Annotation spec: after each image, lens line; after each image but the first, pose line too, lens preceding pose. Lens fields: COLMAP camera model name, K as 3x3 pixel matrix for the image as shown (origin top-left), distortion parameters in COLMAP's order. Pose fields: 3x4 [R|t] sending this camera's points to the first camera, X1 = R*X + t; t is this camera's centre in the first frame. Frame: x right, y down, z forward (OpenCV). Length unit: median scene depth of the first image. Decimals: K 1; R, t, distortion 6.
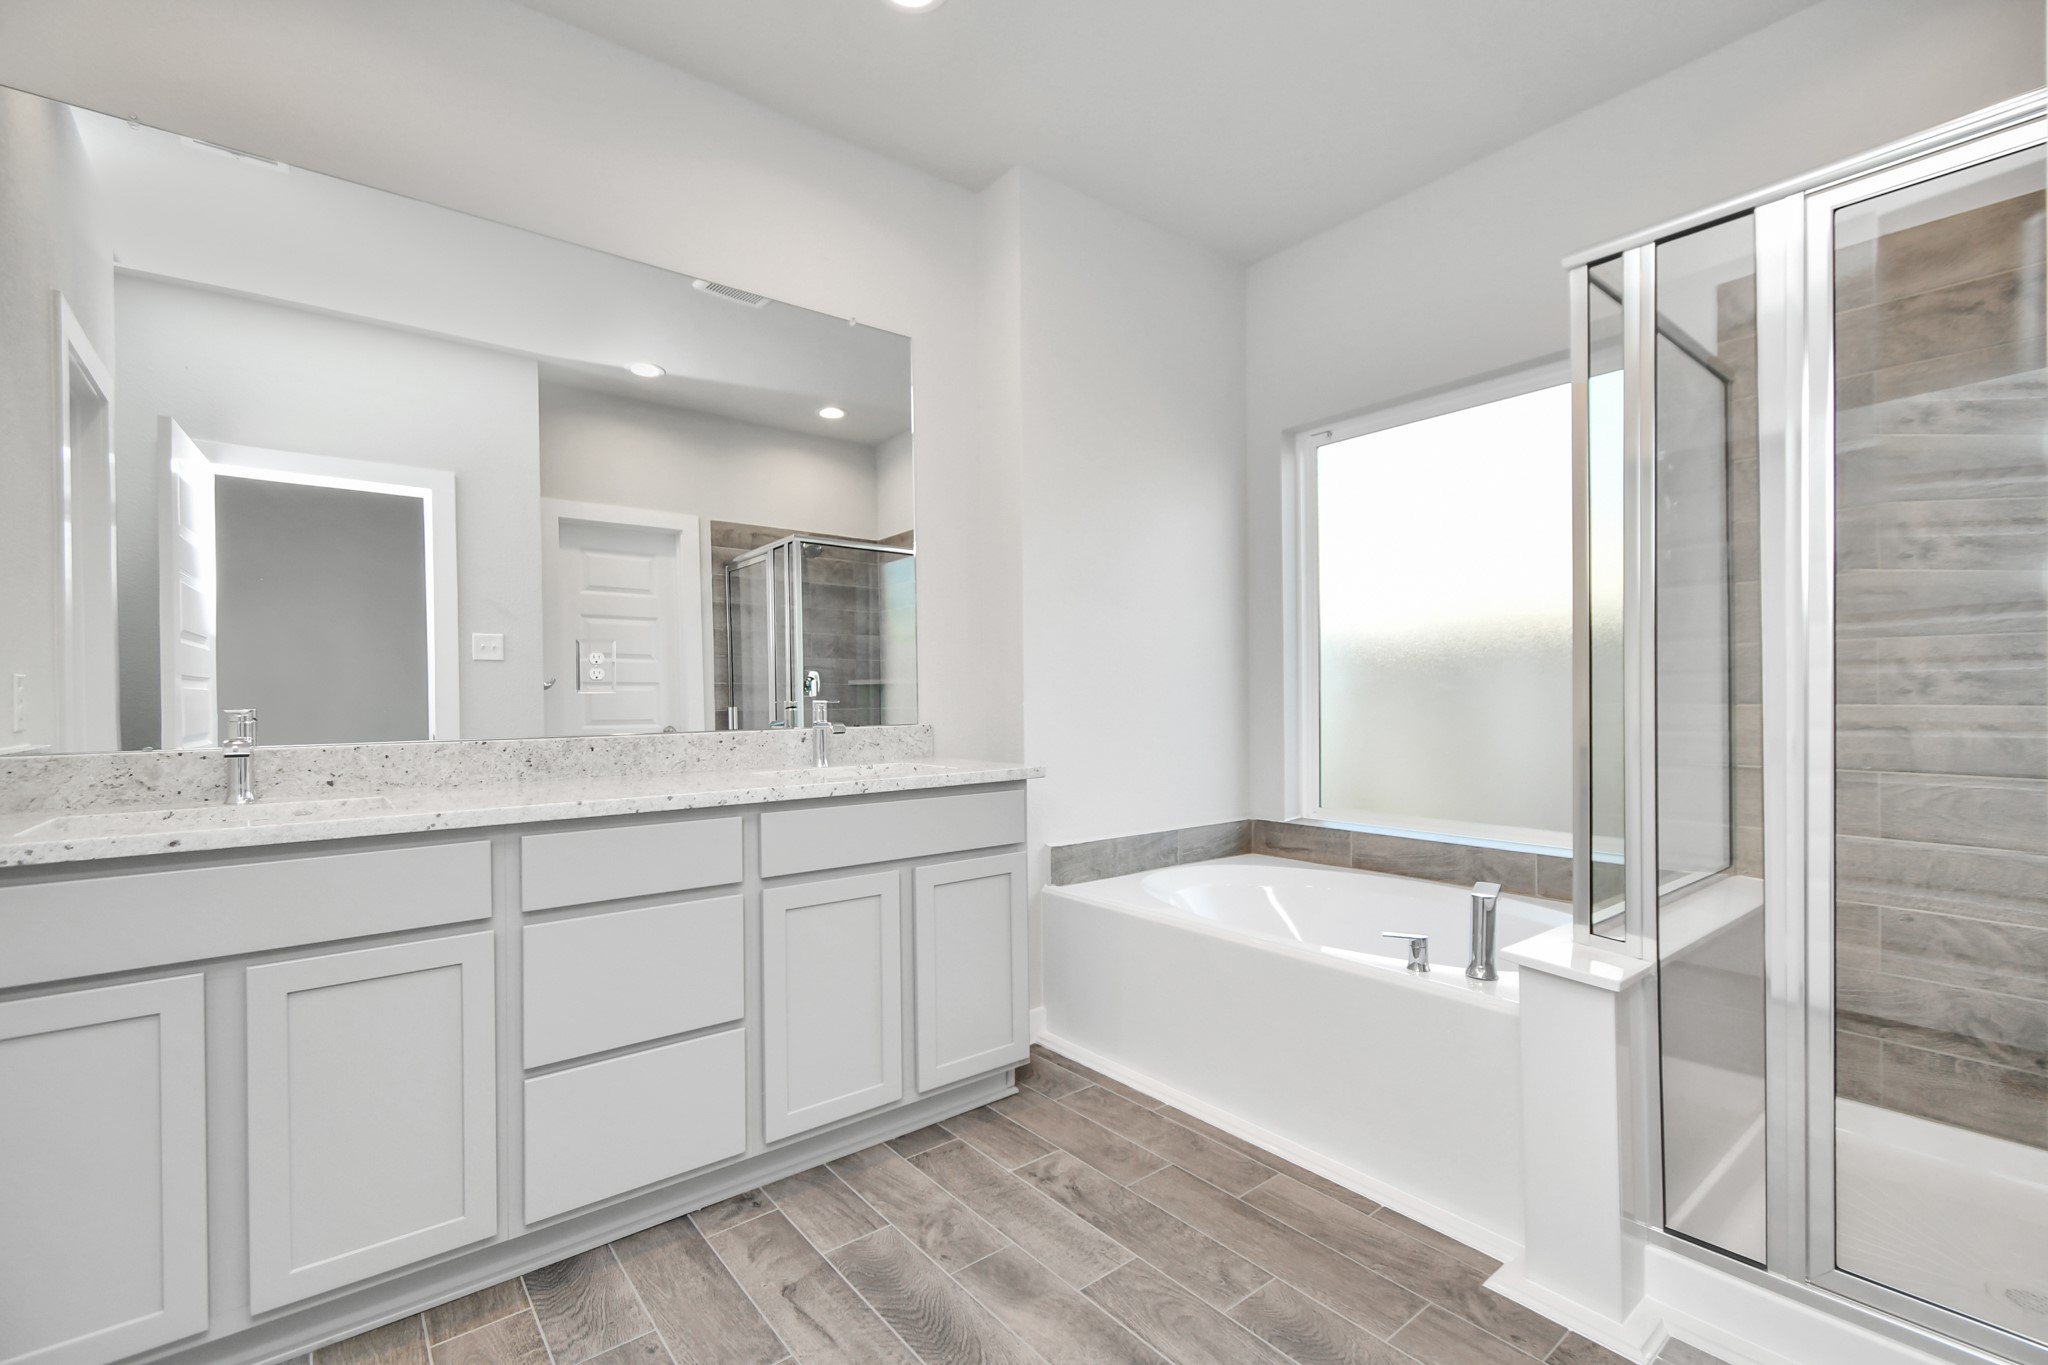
lens RADIAL K [[898.9, 0, 1014.9], [0, 898.9, 684.3], [0, 0, 1]] dist [-0.000378, -0.000326]
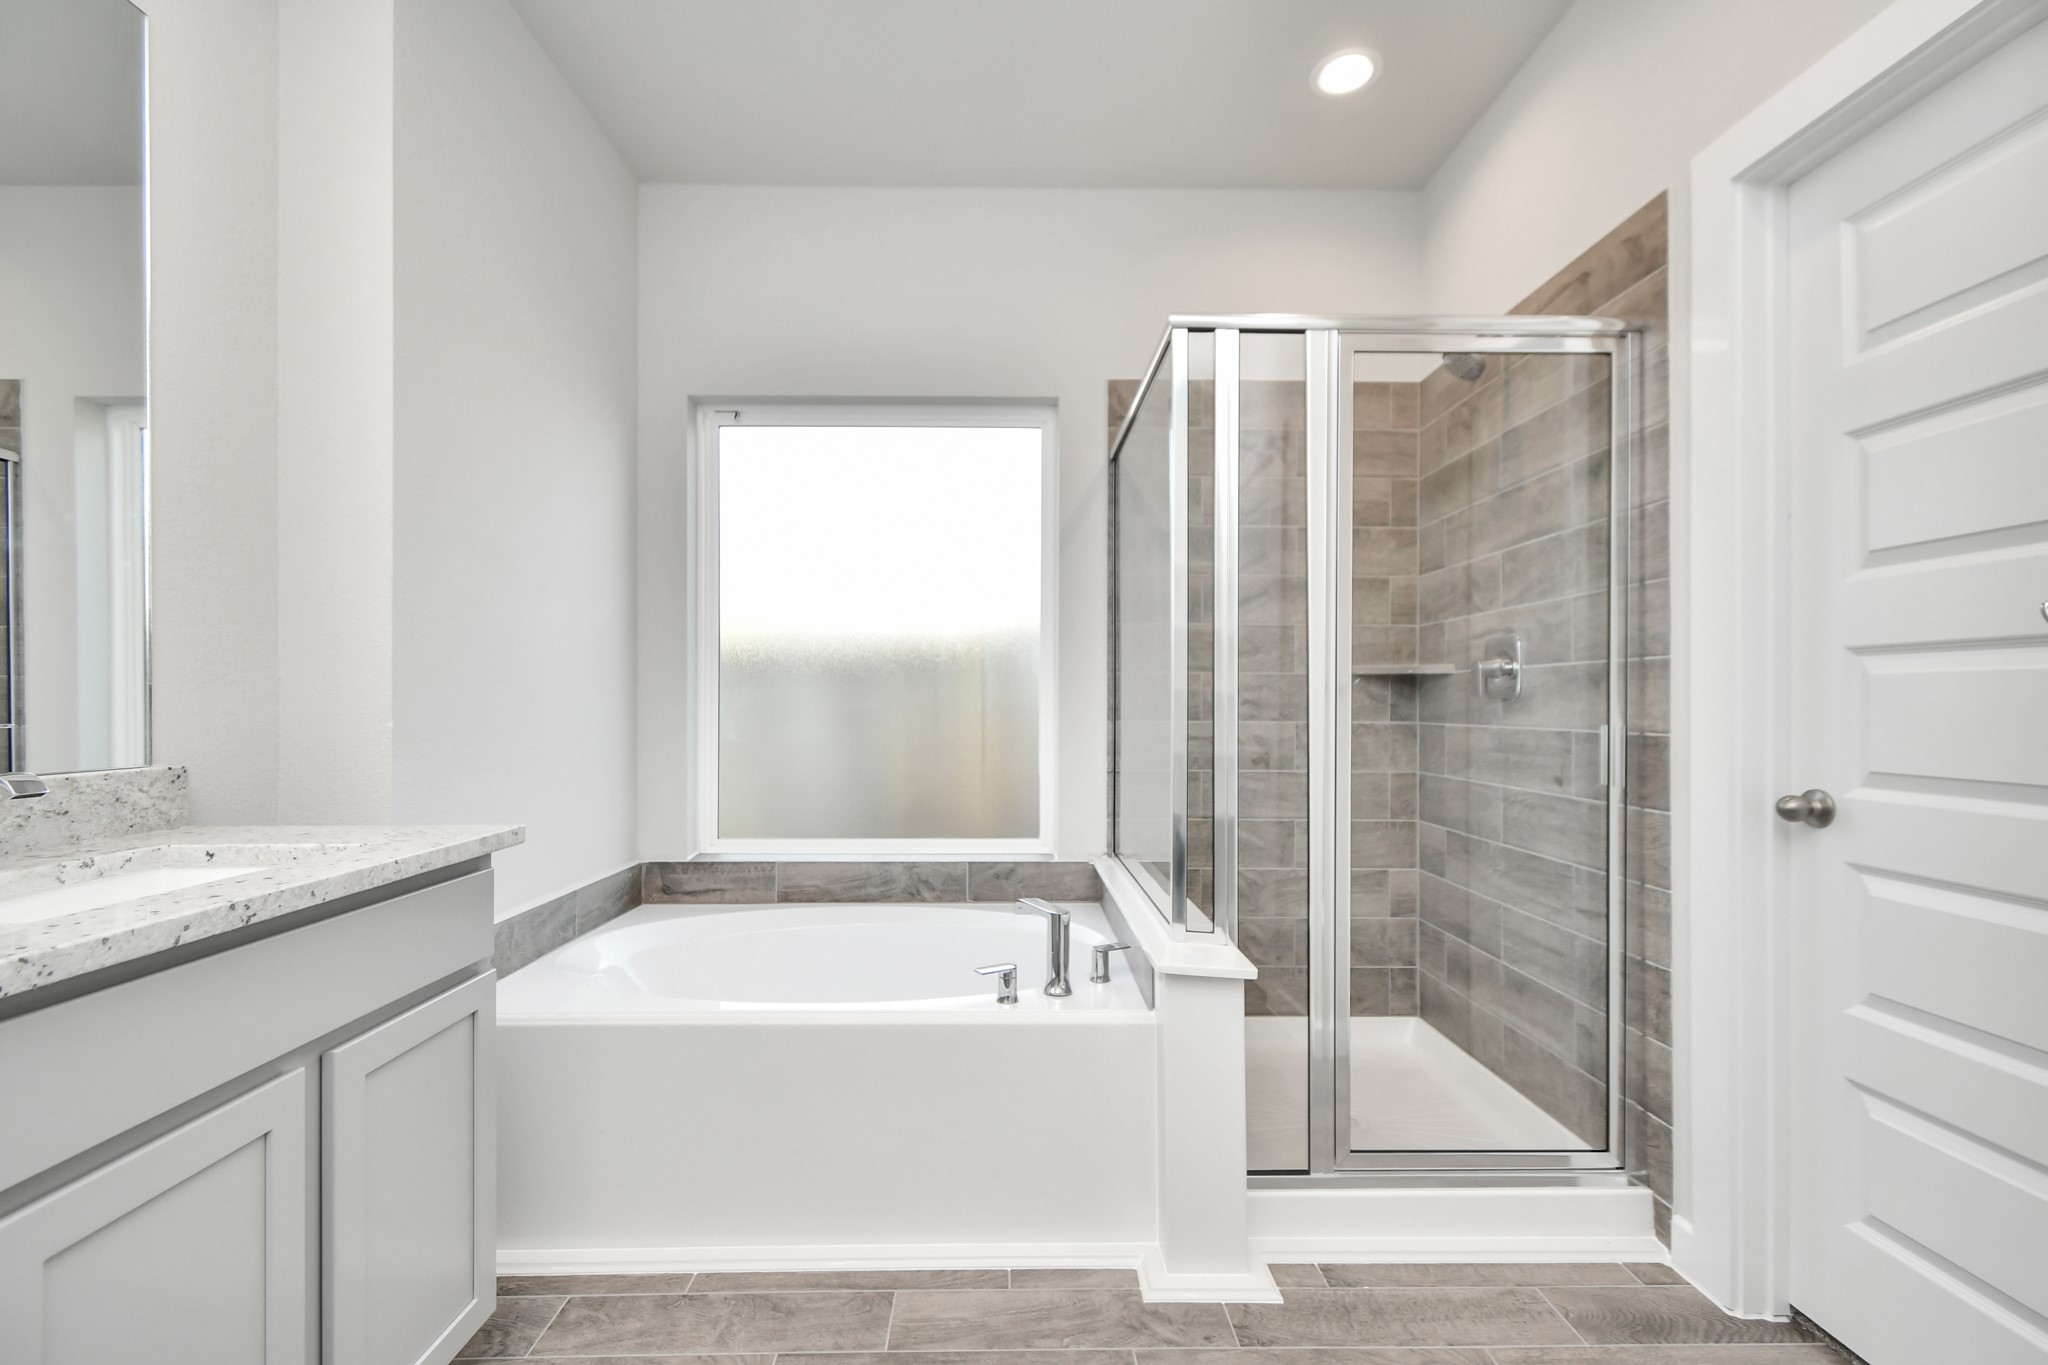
lens RADIAL K [[892.7, 0, 1021.6], [0, 892.7, 694.8], [0, 0, 1]] dist [0.001965, 0.001004]
pose [[0.601407, 0.018113, 0.798737, -0.267248], [-0.017496, 0.999802, -0.009500, 0.000190], [-0.798751, -0.008261, 0.601605, 0.366543]]
